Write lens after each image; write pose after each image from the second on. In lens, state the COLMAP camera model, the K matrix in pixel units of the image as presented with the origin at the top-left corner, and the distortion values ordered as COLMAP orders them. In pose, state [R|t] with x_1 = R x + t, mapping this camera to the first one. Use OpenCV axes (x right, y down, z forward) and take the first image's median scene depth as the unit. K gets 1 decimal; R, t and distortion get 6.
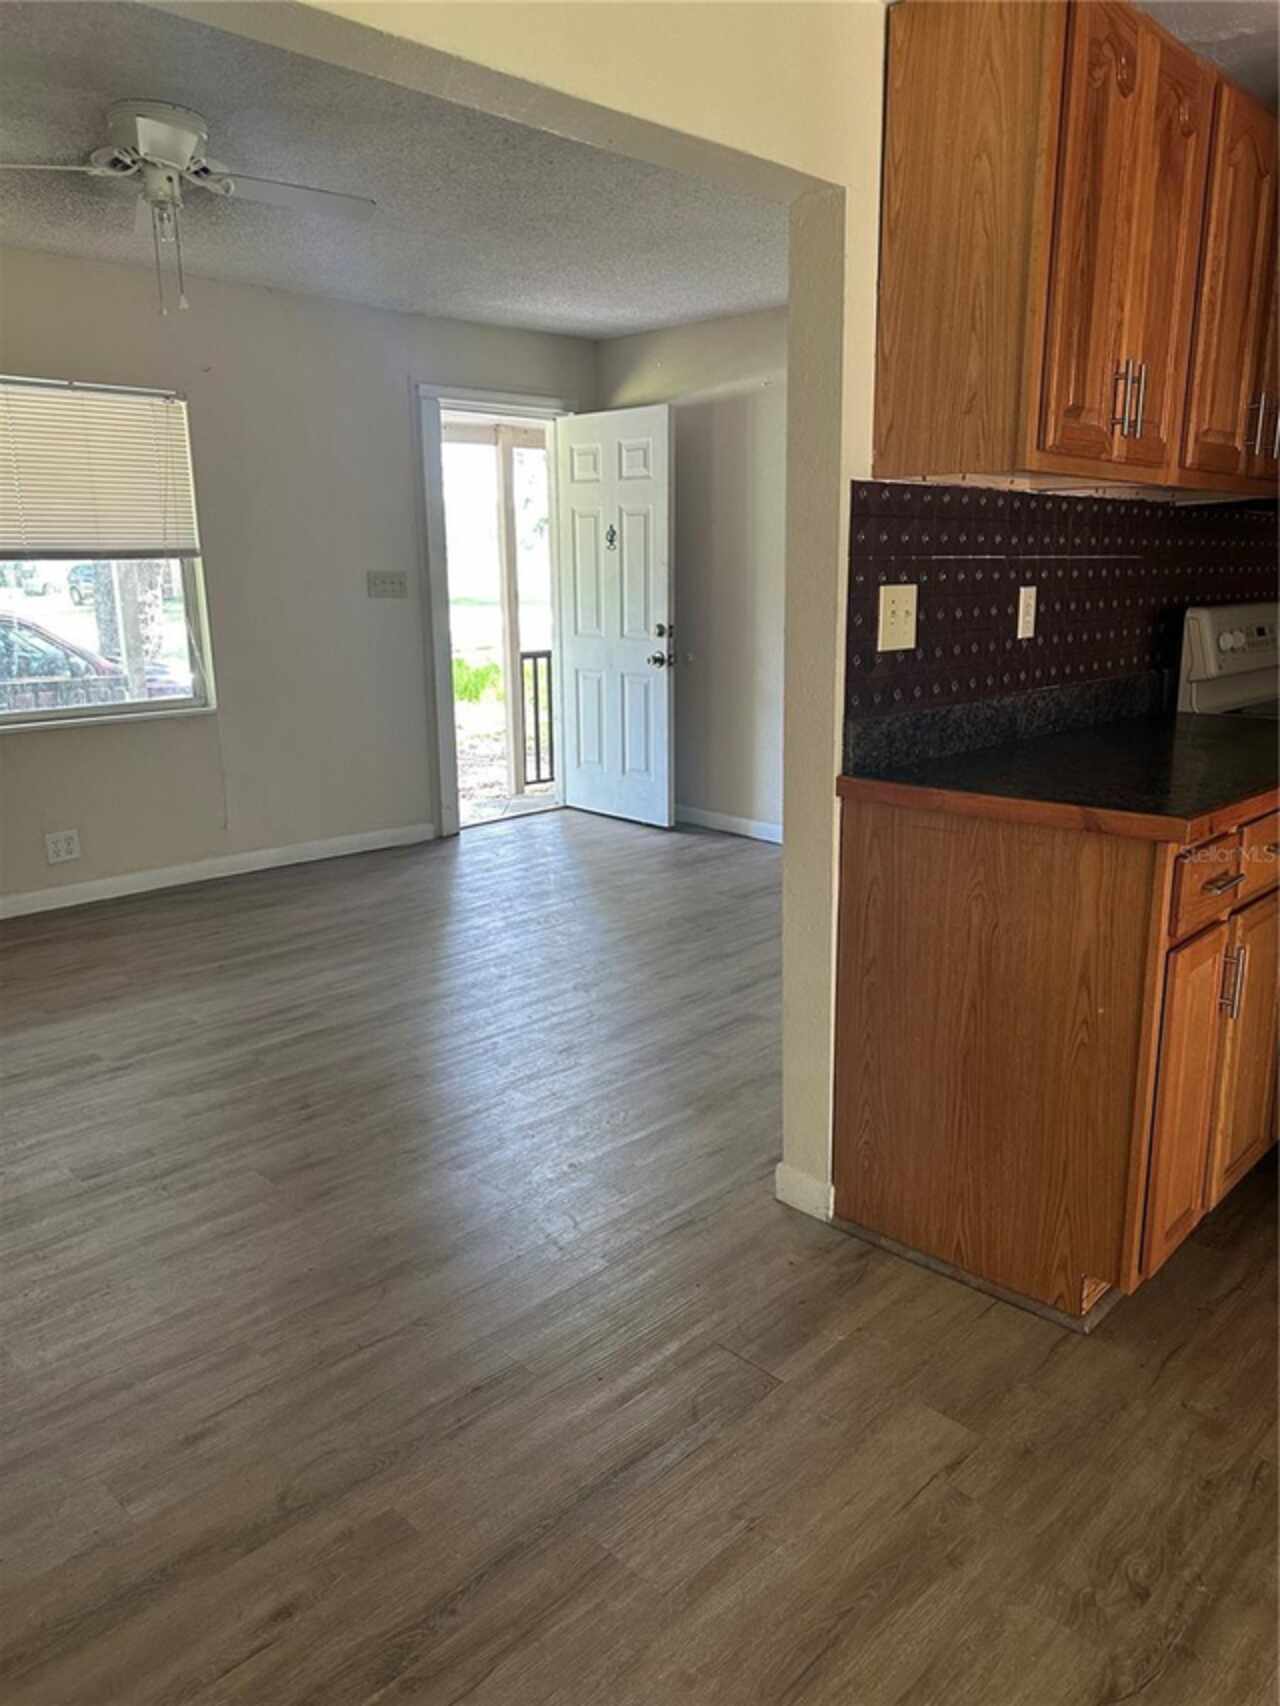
lens RADIAL K [[1192.2, 0, 635.3], [0, 1192.2, 854.5], [0, 0, 1]] dist [0.007887, -0.034930]
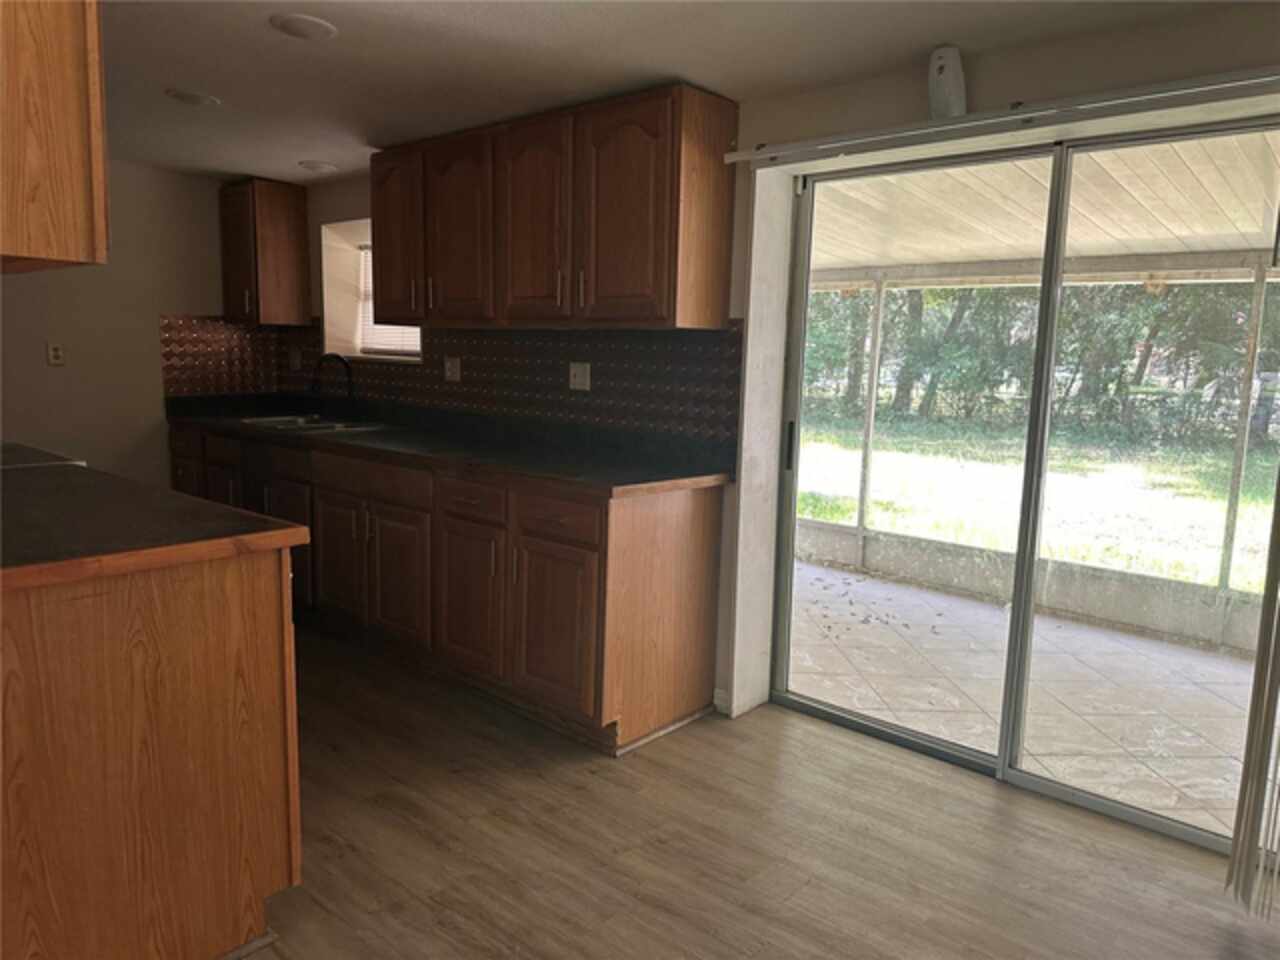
lens RADIAL K [[892.0, 0, 641.4], [0, 892.0, 476.7], [0, 0, 1]] dist [0.060390, -0.087712]
pose [[-0.069662, -0.124211, 0.989807, -0.485090], [0.203765, 0.969527, 0.136007, -0.117217], [-0.976538, 0.211163, -0.042230, 0.490532]]
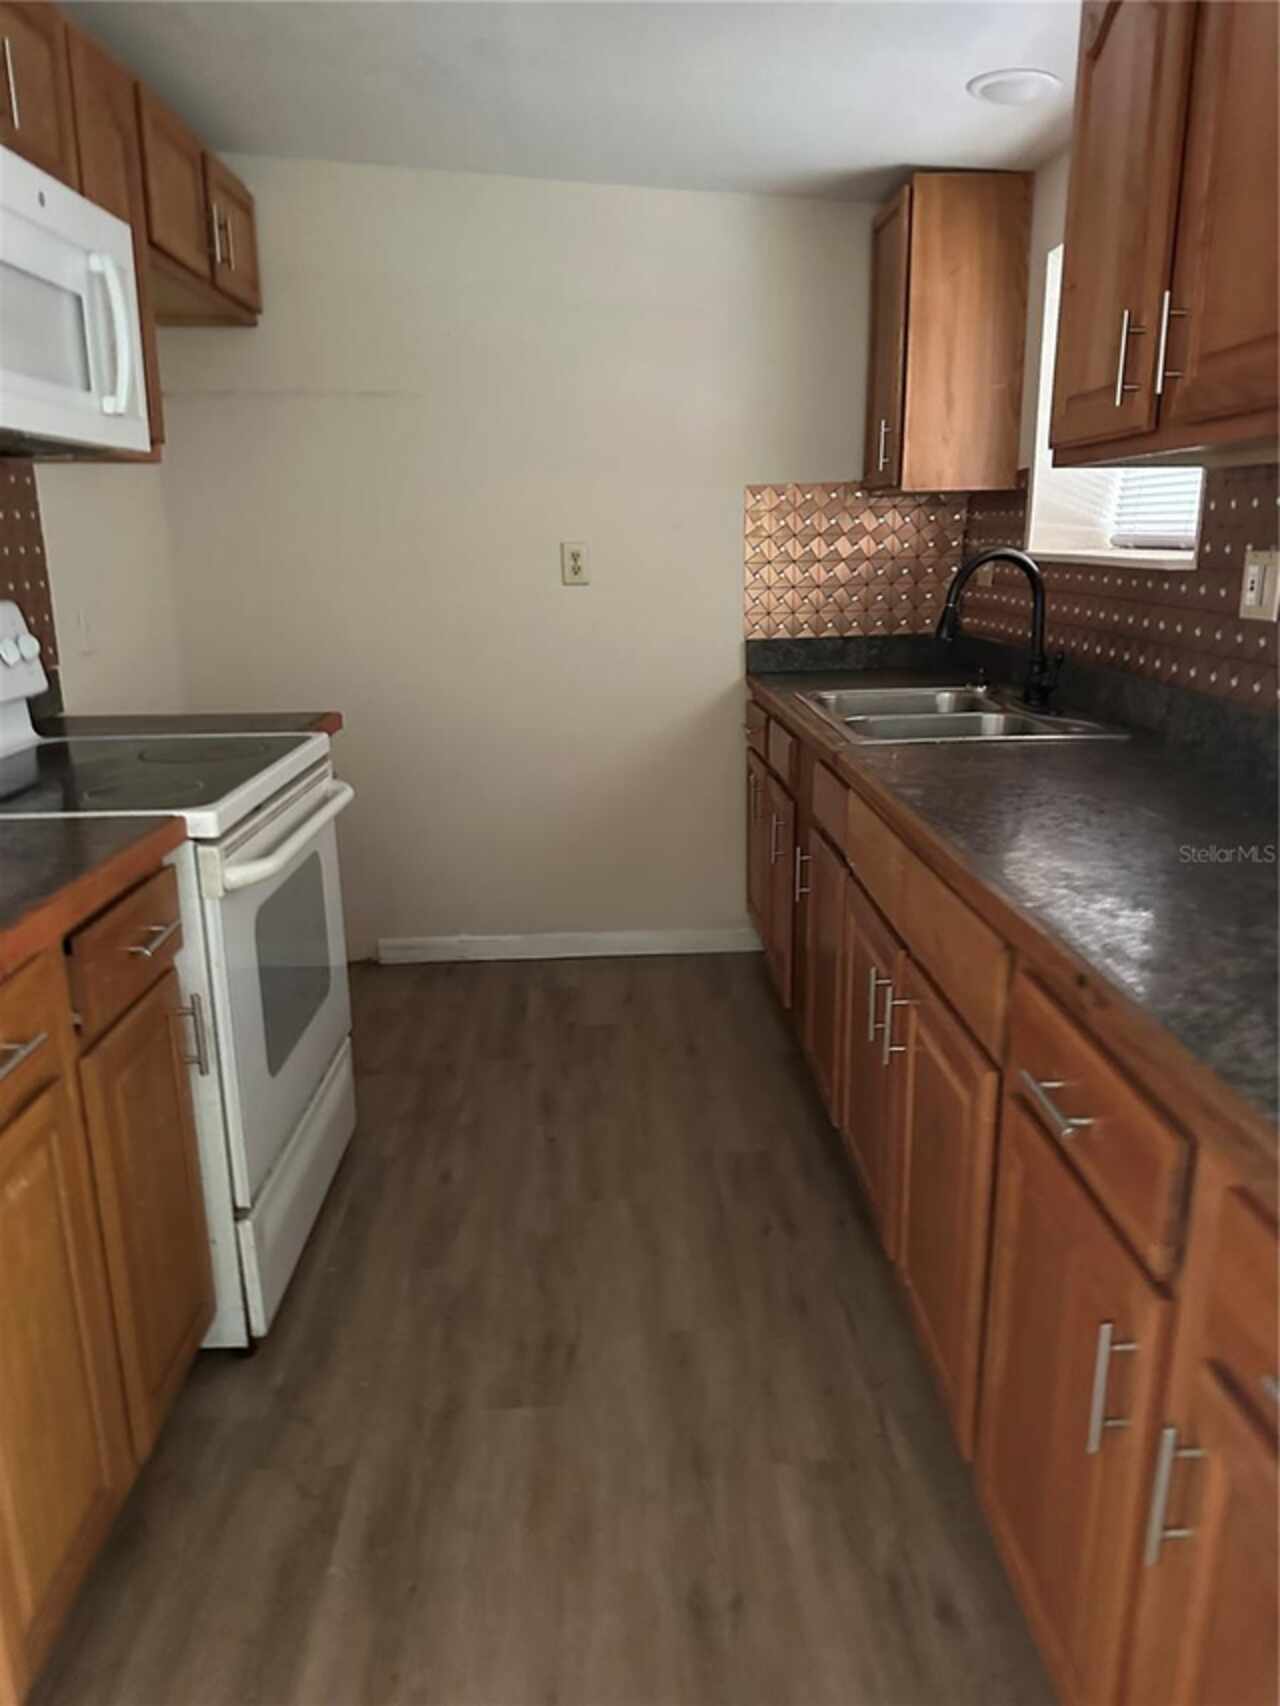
lens RADIAL K [[1225.3, 0, 646.2], [0, 1225.3, 856.3], [0, 0, 1]] dist [0.035968, -0.066274]
pose [[0.671325, -0.174737, 0.720271, 0.443013], [0.166370, 0.982539, 0.083300, -0.117569], [-0.722250, 0.063910, 0.688673, 0.472759]]
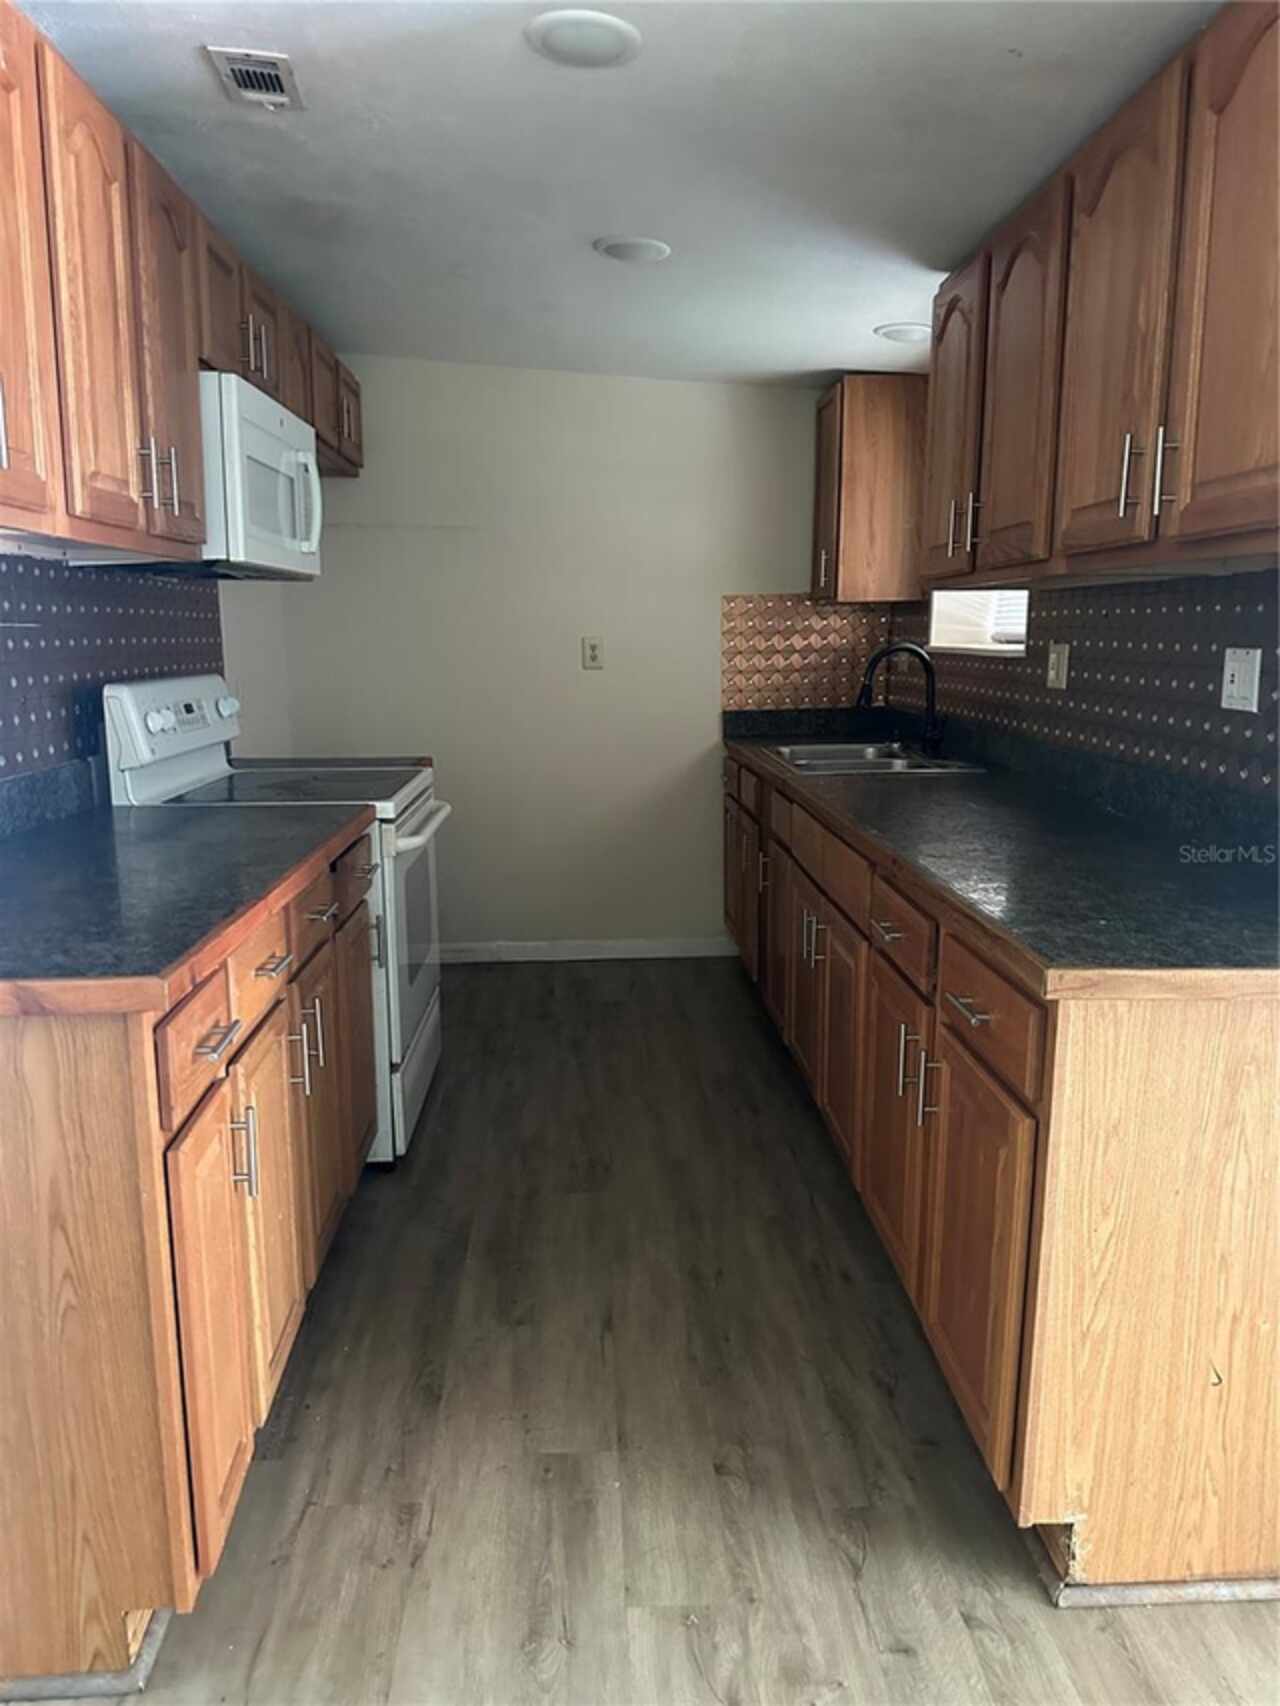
lens RADIAL K [[1202.4, 0, 634.3], [0, 1202.4, 853.8], [0, 0, 1]] dist [0.057185, -0.069317]
pose [[0.667206, -0.120057, 0.735134, 0.087270], [0.162238, 0.986654, 0.013888, -0.052338], [-0.726991, 0.110000, 0.677779, 0.204429]]
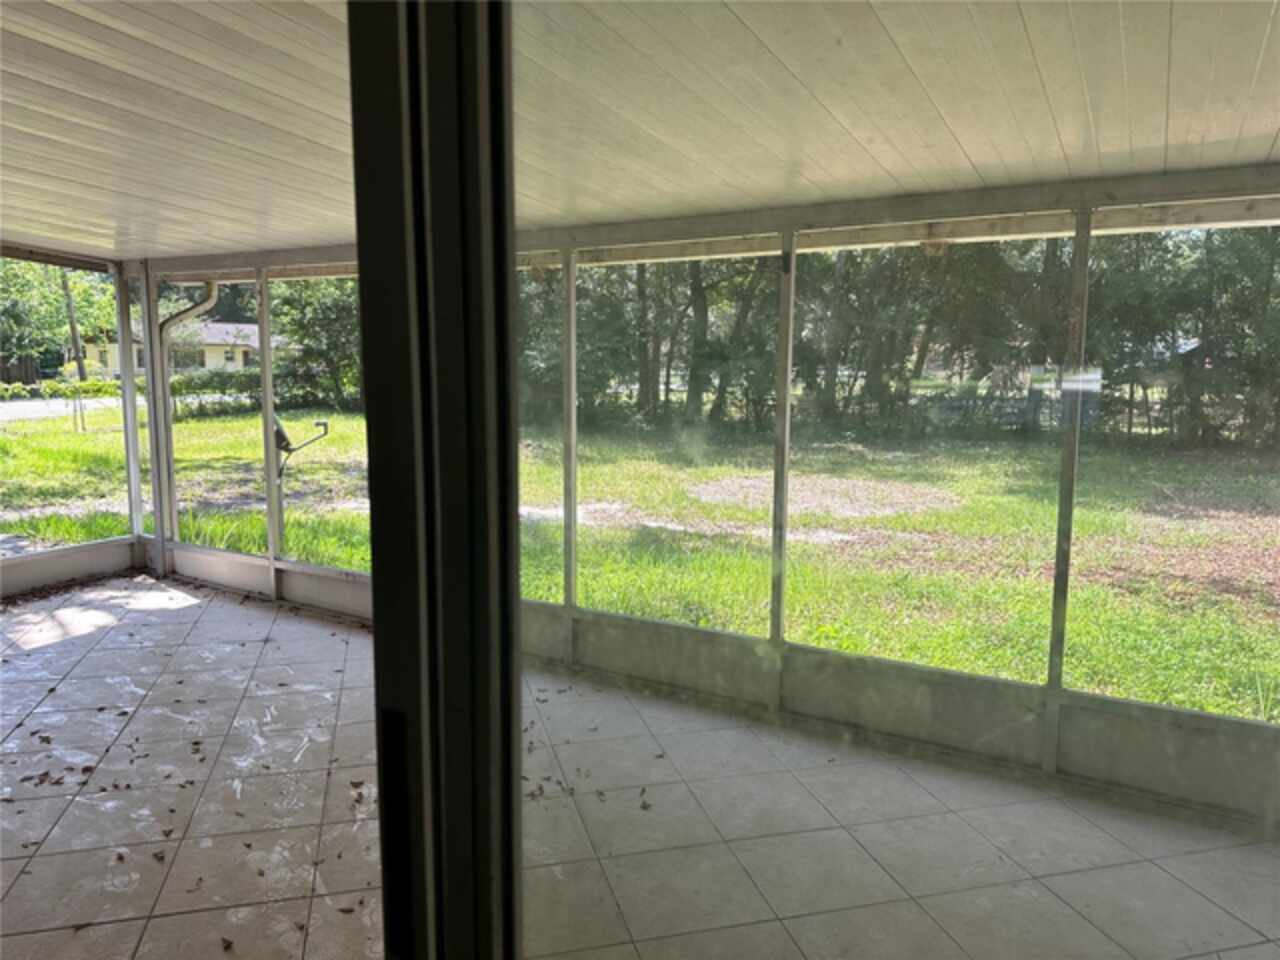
lens RADIAL K [[911.8, 0, 608.3], [0, 911.8, 481.3], [0, 0, 1]] dist [0.006252, 0.003057]
pose [[-0.245748, -0.108506, 0.963241, 0.422929], [0.231741, 0.958323, 0.167075, -0.002052], [-0.941225, 0.264281, -0.210361, -0.070679]]
